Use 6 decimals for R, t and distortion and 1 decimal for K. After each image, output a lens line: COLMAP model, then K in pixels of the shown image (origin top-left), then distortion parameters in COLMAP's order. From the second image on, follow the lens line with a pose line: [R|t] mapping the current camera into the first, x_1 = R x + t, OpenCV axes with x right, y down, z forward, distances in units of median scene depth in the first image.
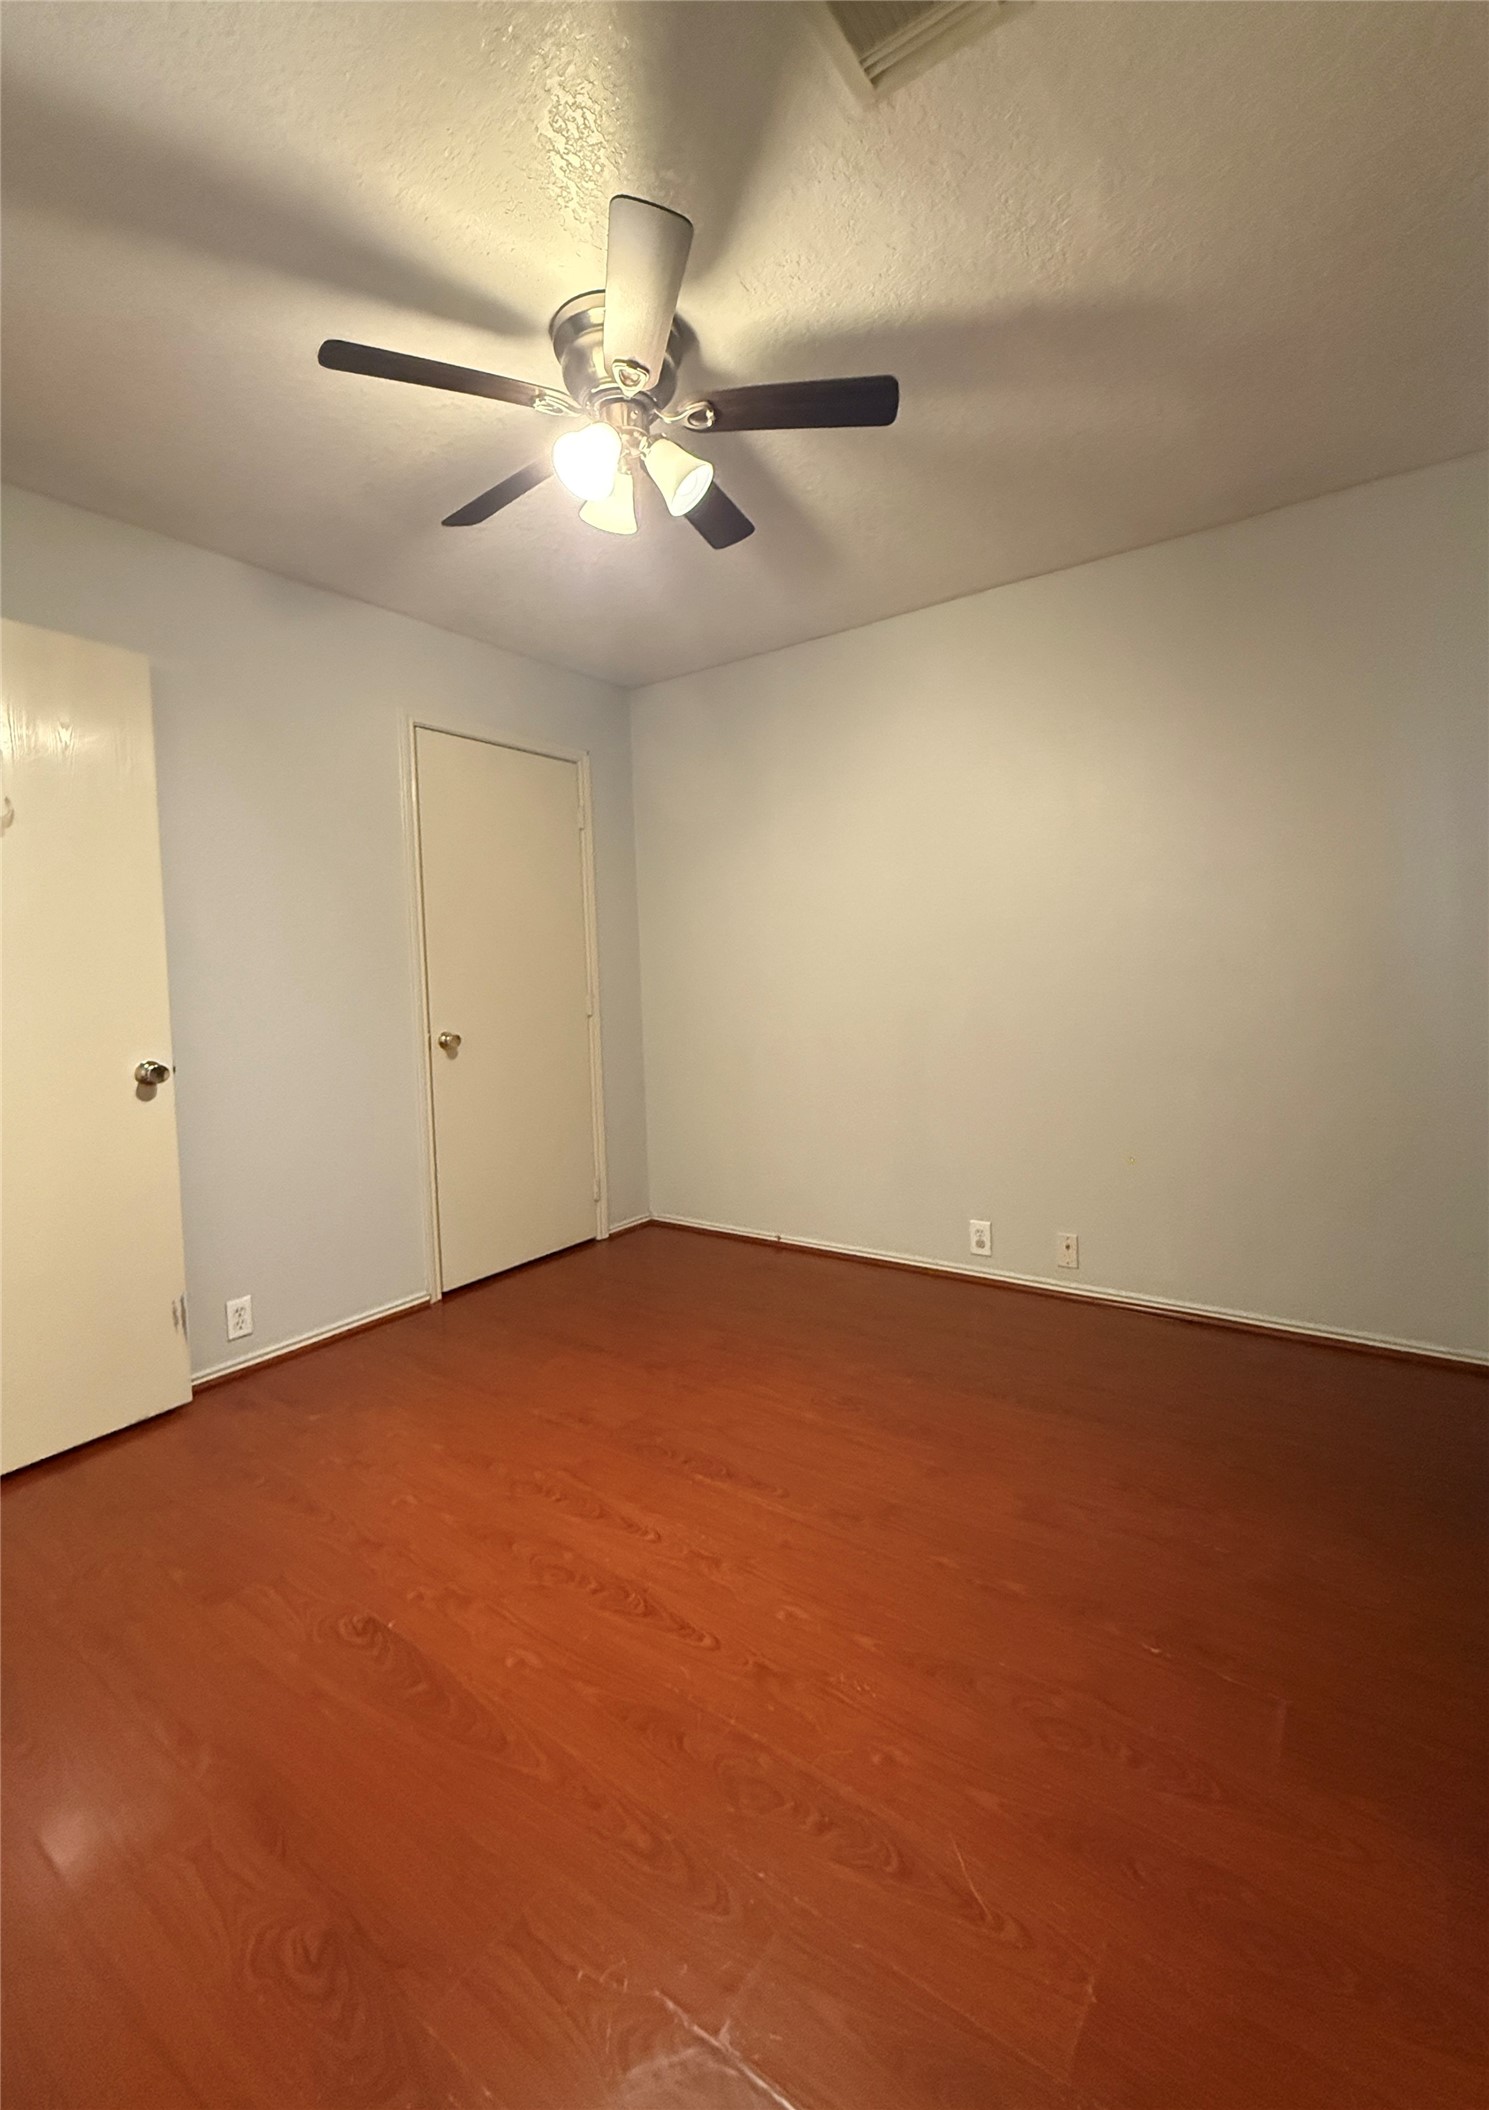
lens RADIAL K [[897.3, 0, 840.3], [0, 897.3, 1027.3], [0, 0, 1]] dist [-0.000648, -0.000634]
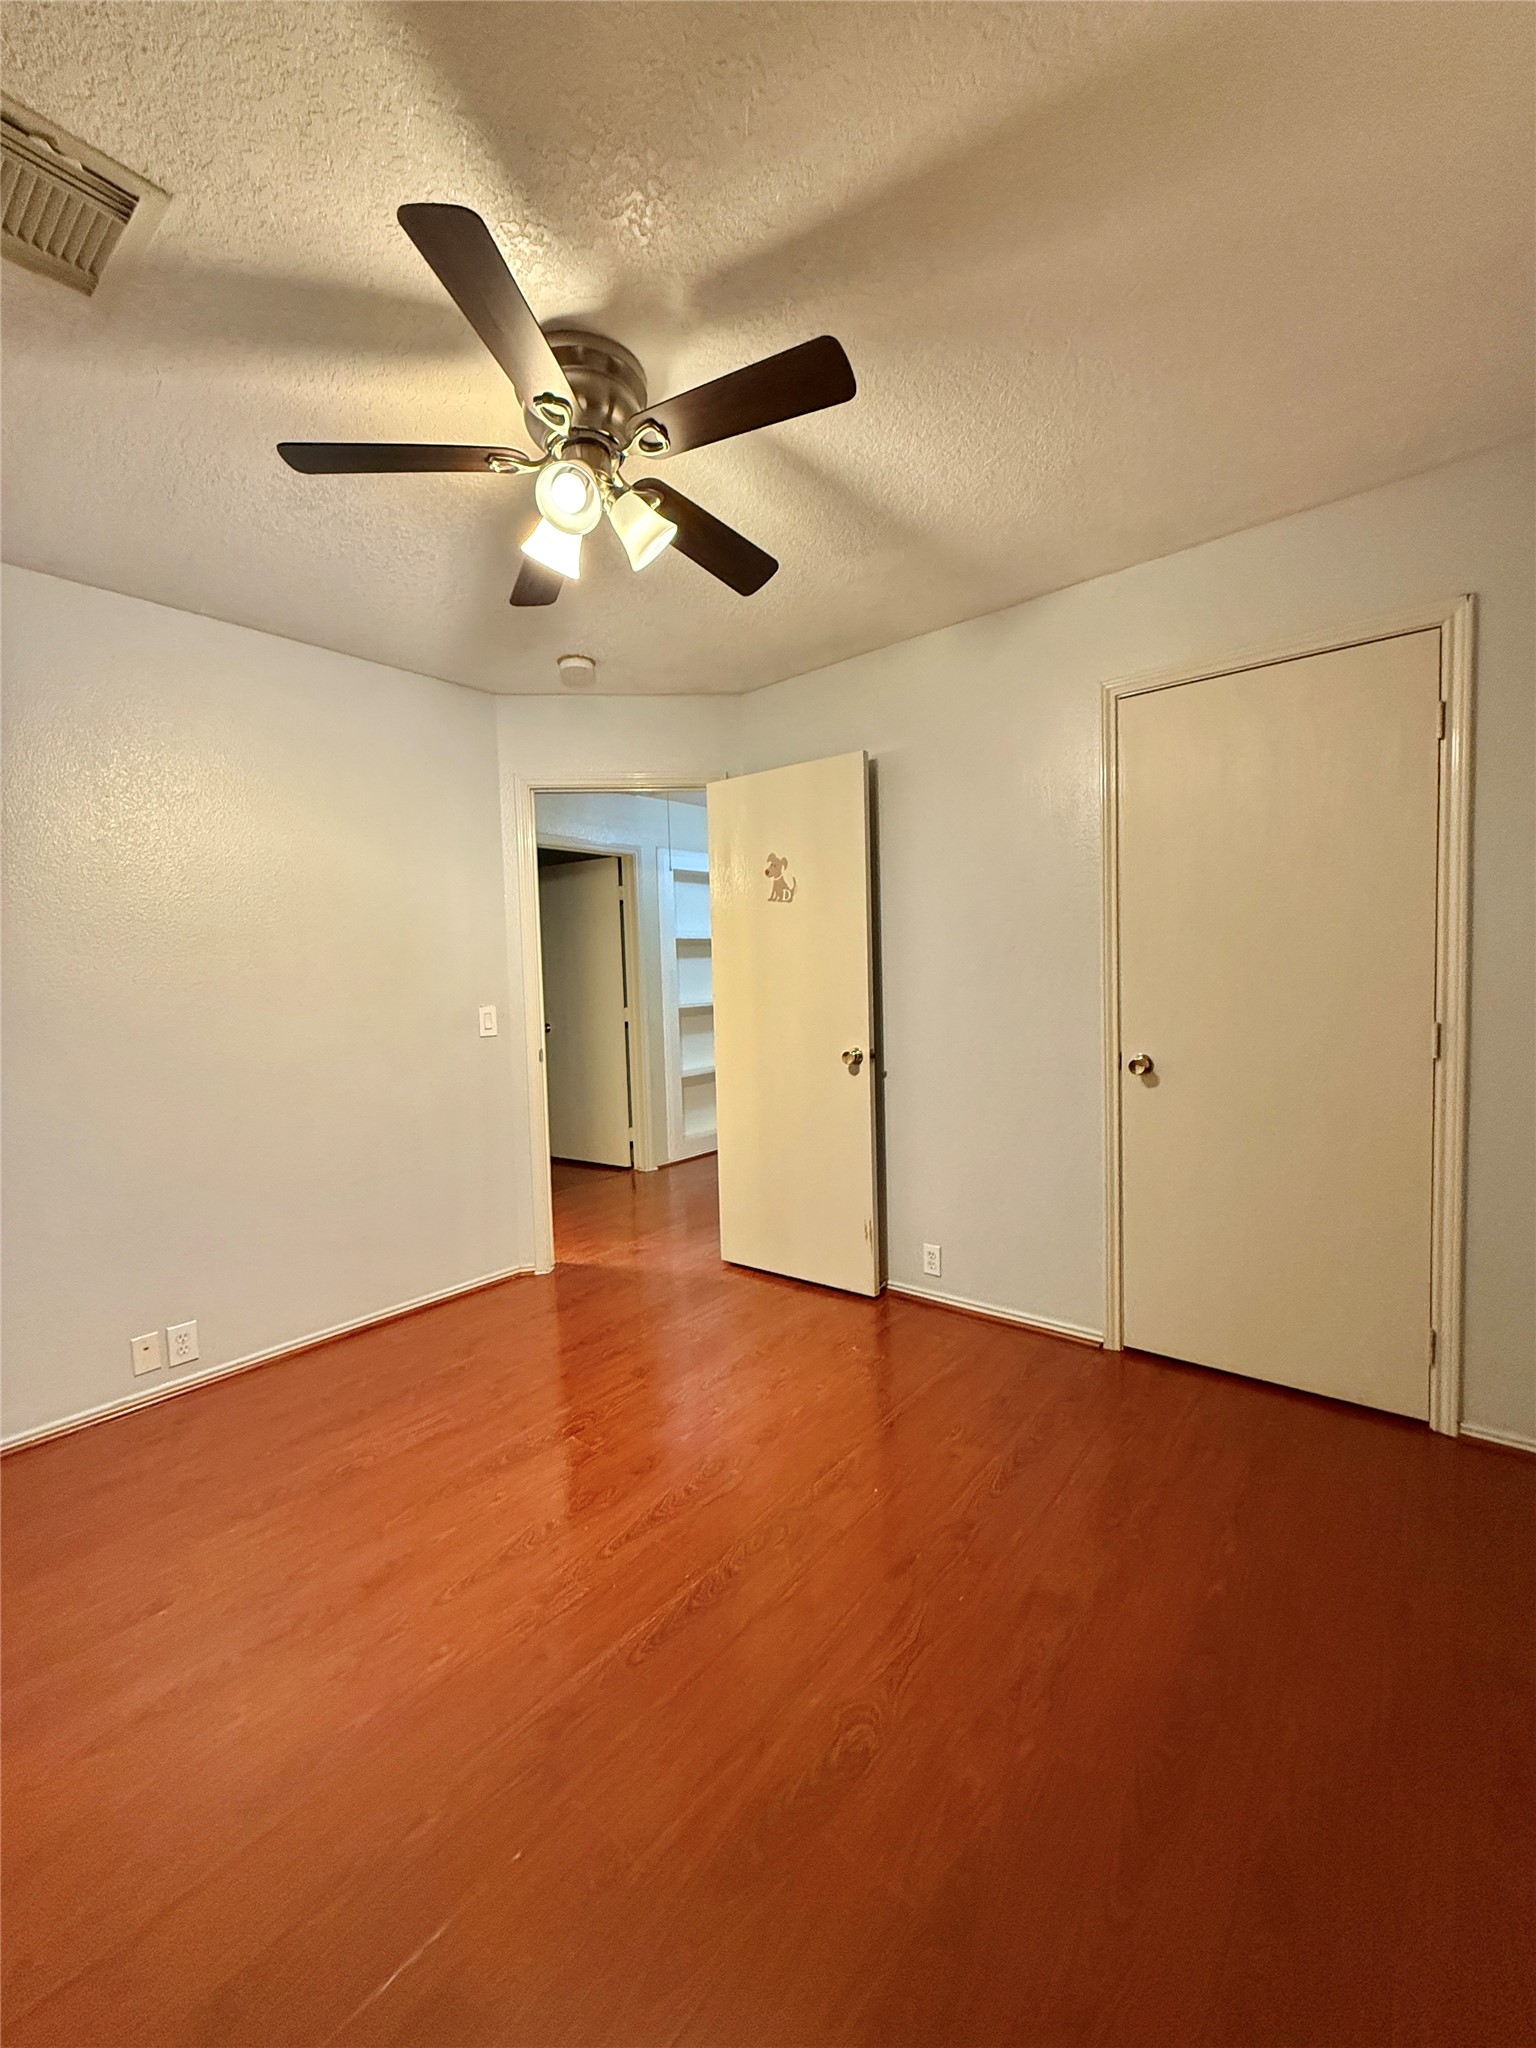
lens RADIAL K [[841.6, 0, 767.5], [0, 841.6, 1017.3], [0, 0, 1]] dist [-0.000312, 0.000192]
pose [[-0.156300, 0.089378, -0.983657, 0.644312], [-0.029535, 0.995029, 0.095105, -0.153398], [0.987268, 0.043917, -0.152883, 1.243532]]
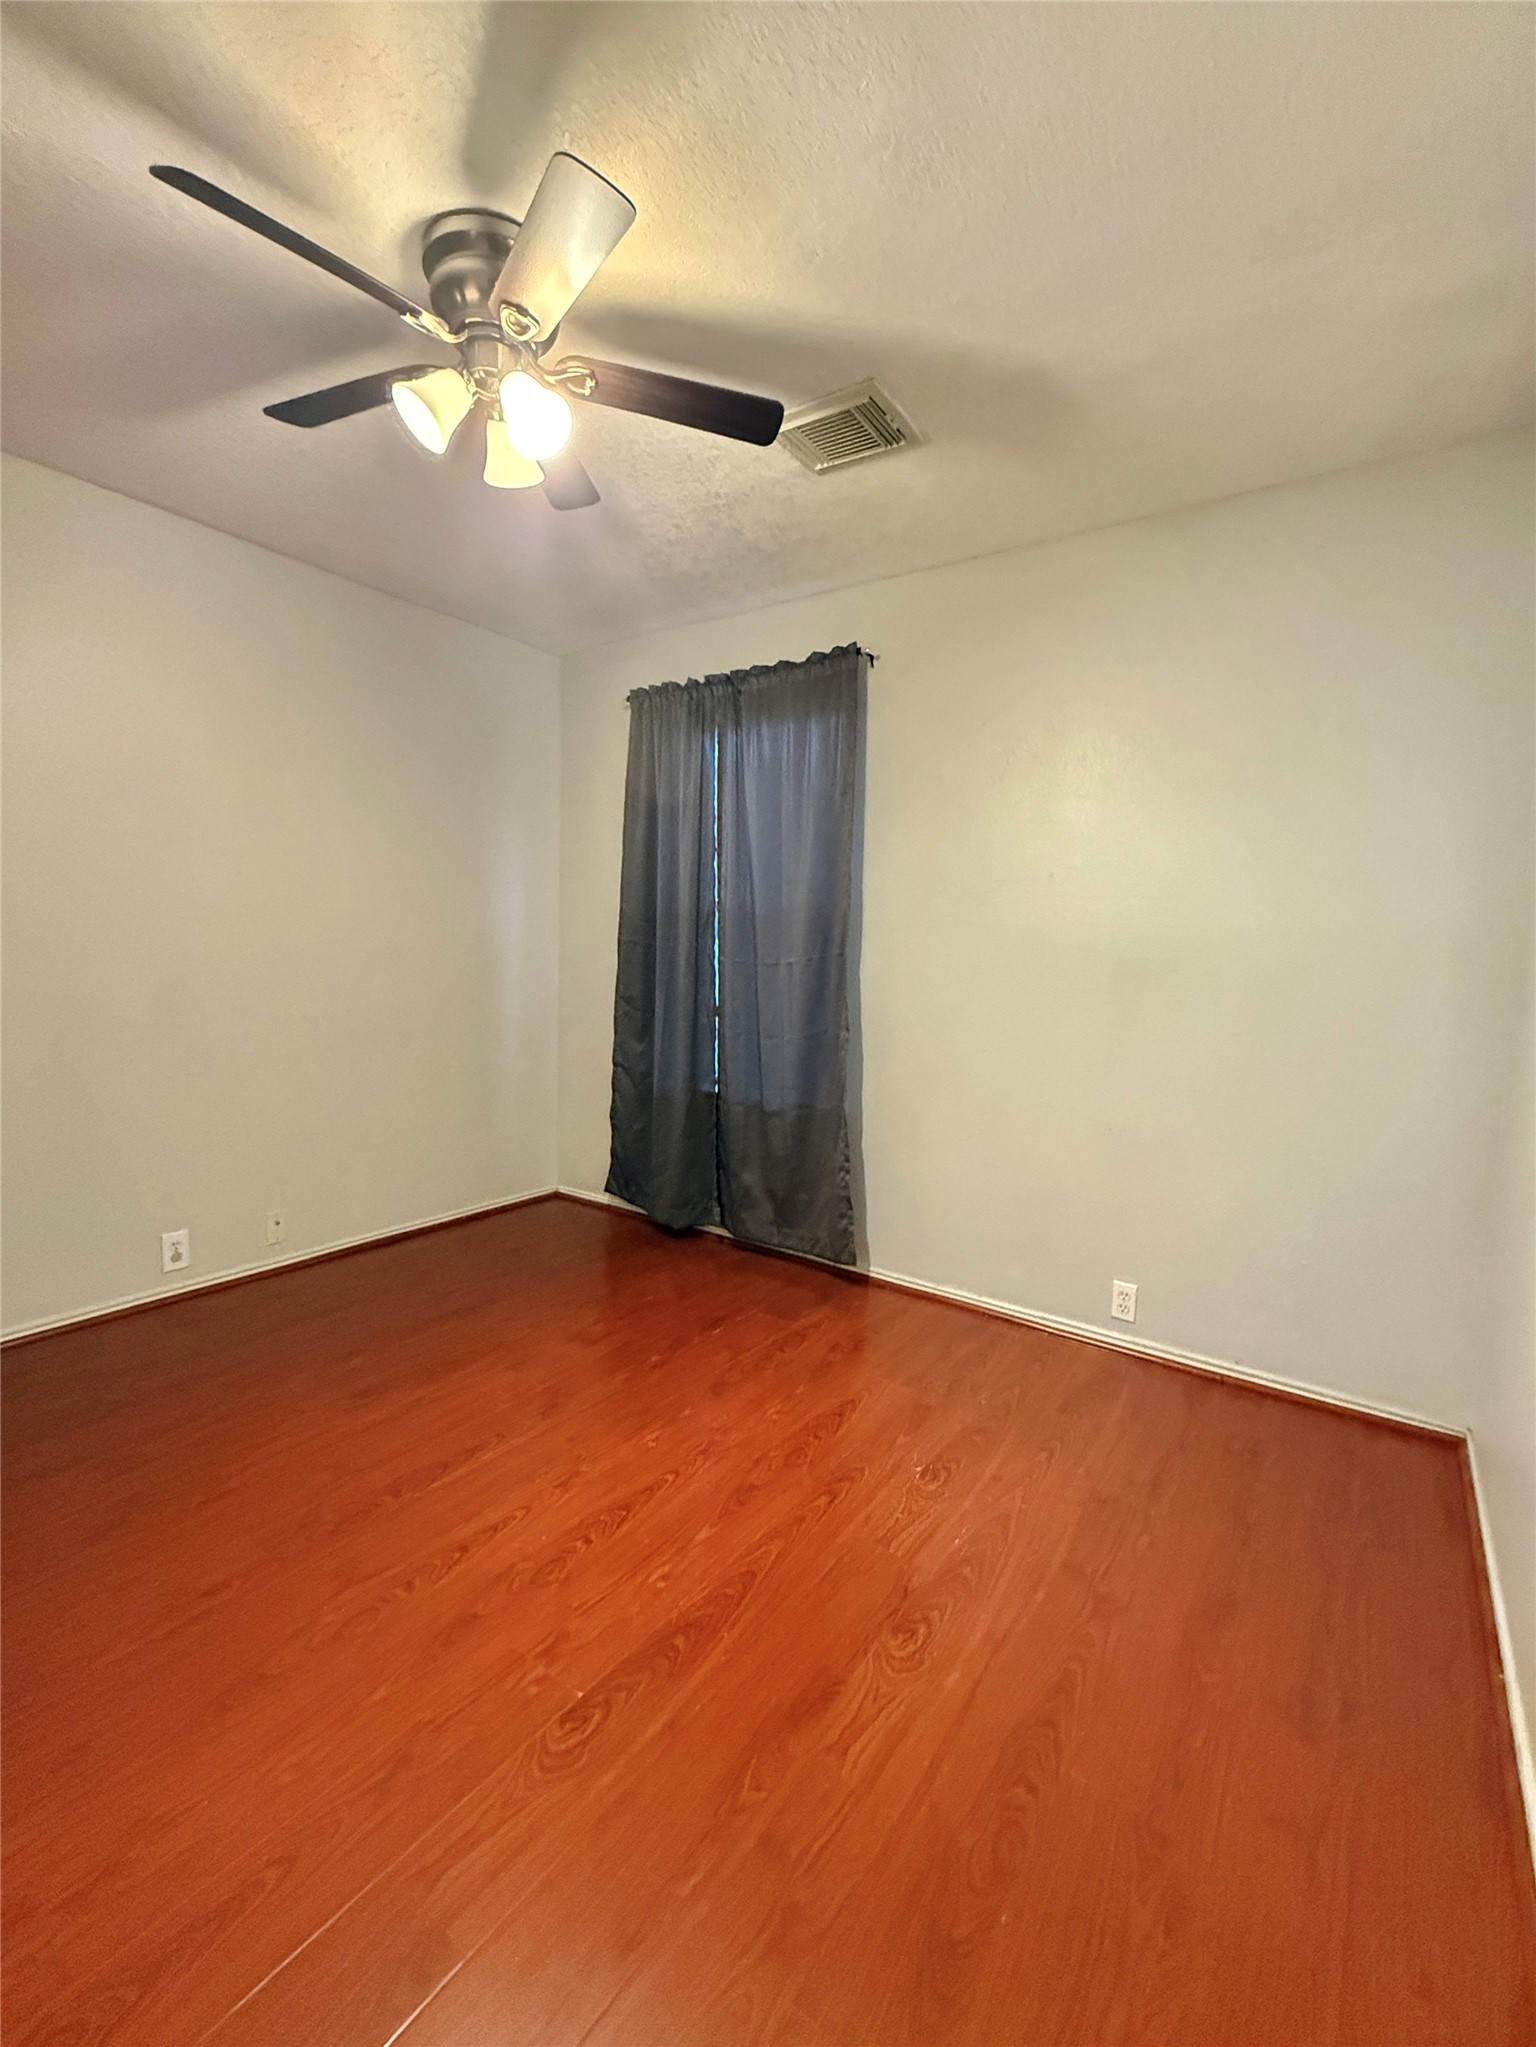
lens RADIAL K [[825.1, 0, 766.3], [0, 825.1, 1017.6], [0, 0, 1]] dist [-0.000925, 0.000088]
pose [[0.061439, -0.054454, 0.996624, -1.041508], [0.034480, 0.998030, 0.052405, -0.032018], [-0.997515, 0.031144, 0.063195, 0.609967]]
